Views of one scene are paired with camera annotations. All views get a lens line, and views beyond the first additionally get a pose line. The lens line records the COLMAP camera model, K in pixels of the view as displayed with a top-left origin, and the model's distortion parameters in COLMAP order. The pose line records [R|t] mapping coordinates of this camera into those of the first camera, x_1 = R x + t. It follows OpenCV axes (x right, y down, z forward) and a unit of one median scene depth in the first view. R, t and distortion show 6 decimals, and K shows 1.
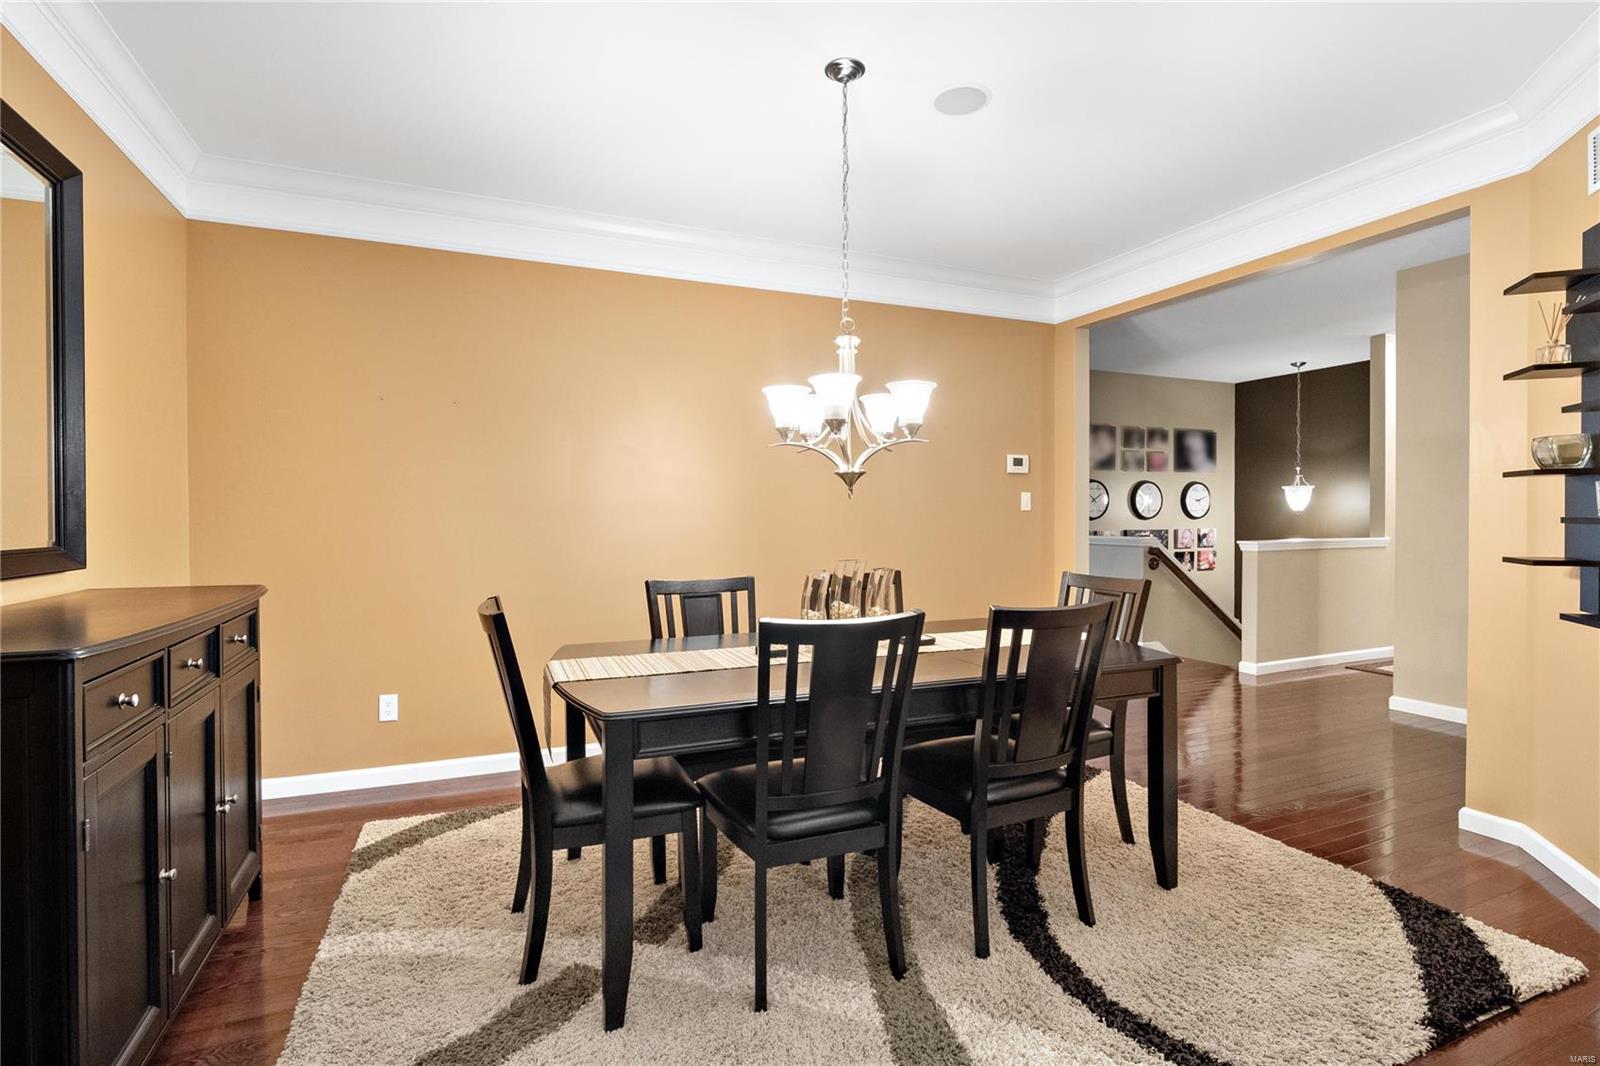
lens RADIAL K [[772.8, 0, 799.1], [0, 772.8, 524.8], [0, 0, 1]] dist [-0.002983, -0.001967]
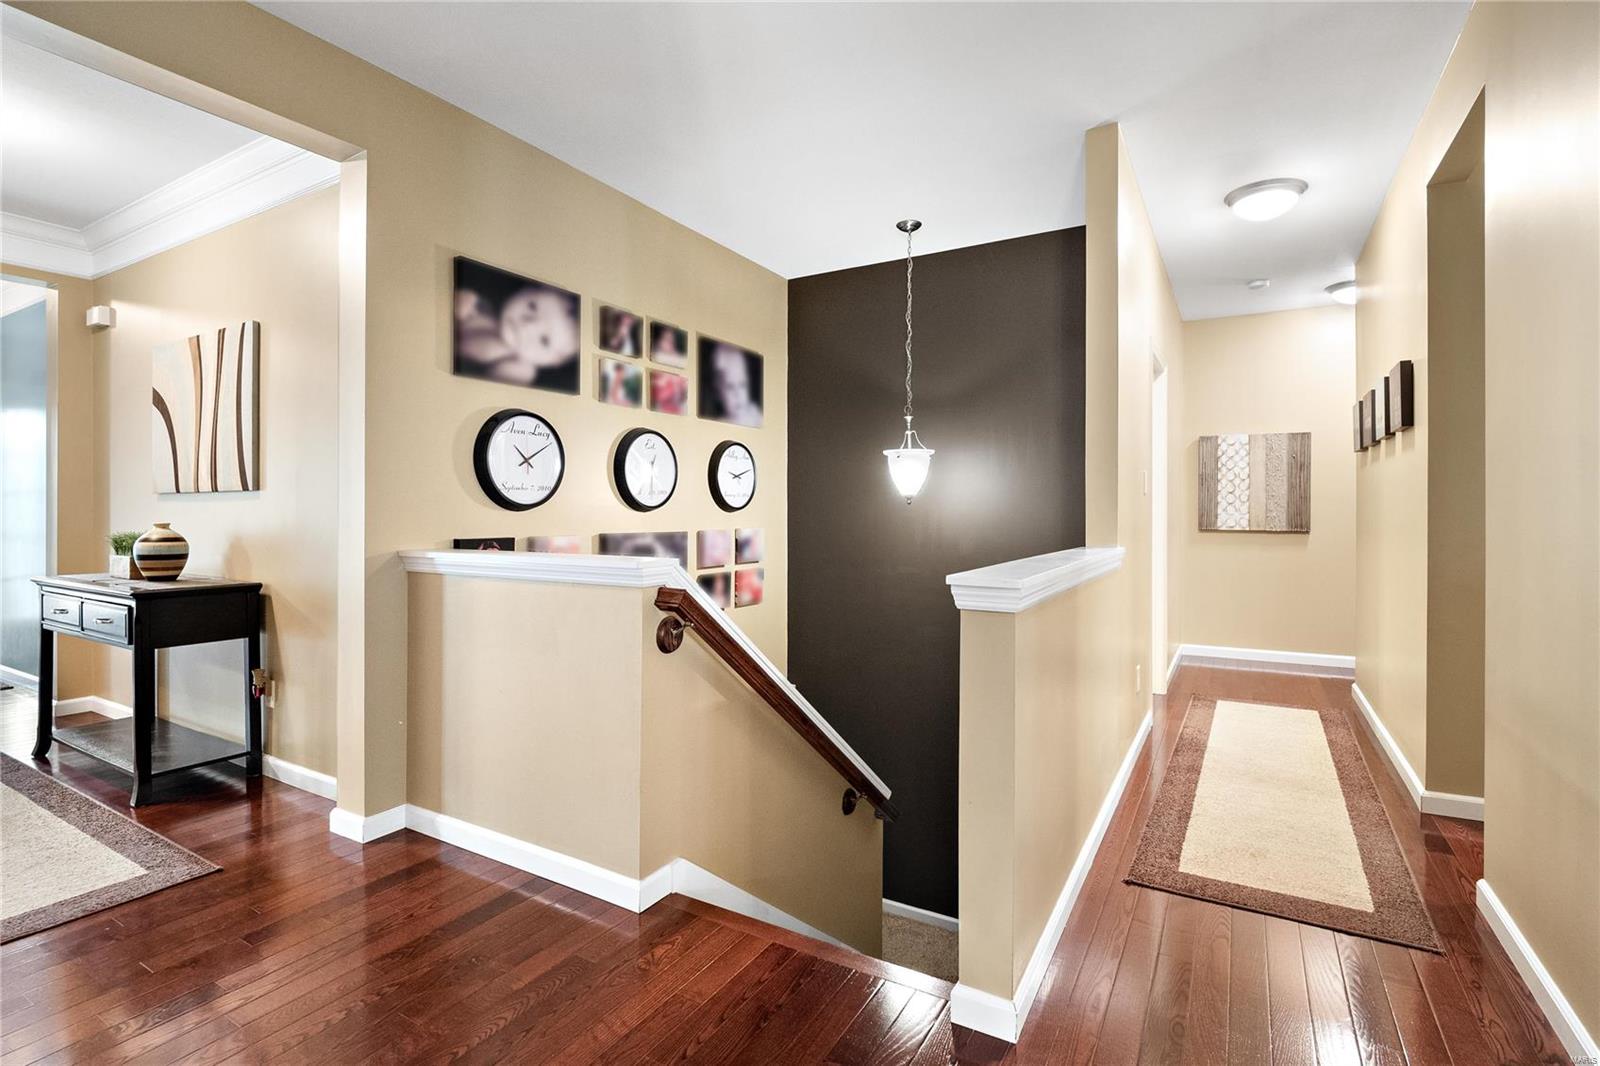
lens RADIAL K [[749.1, 0, 798.7], [0, 749.1, 508.7], [0, 0, 1]] dist [-0.004475, -0.003905]
pose [[0.810531, 0.006615, 0.585658, 0.250332], [0.003988, 0.999851, -0.016812, -0.000428], [-0.585682, 0.015962, 0.810384, 0.560265]]
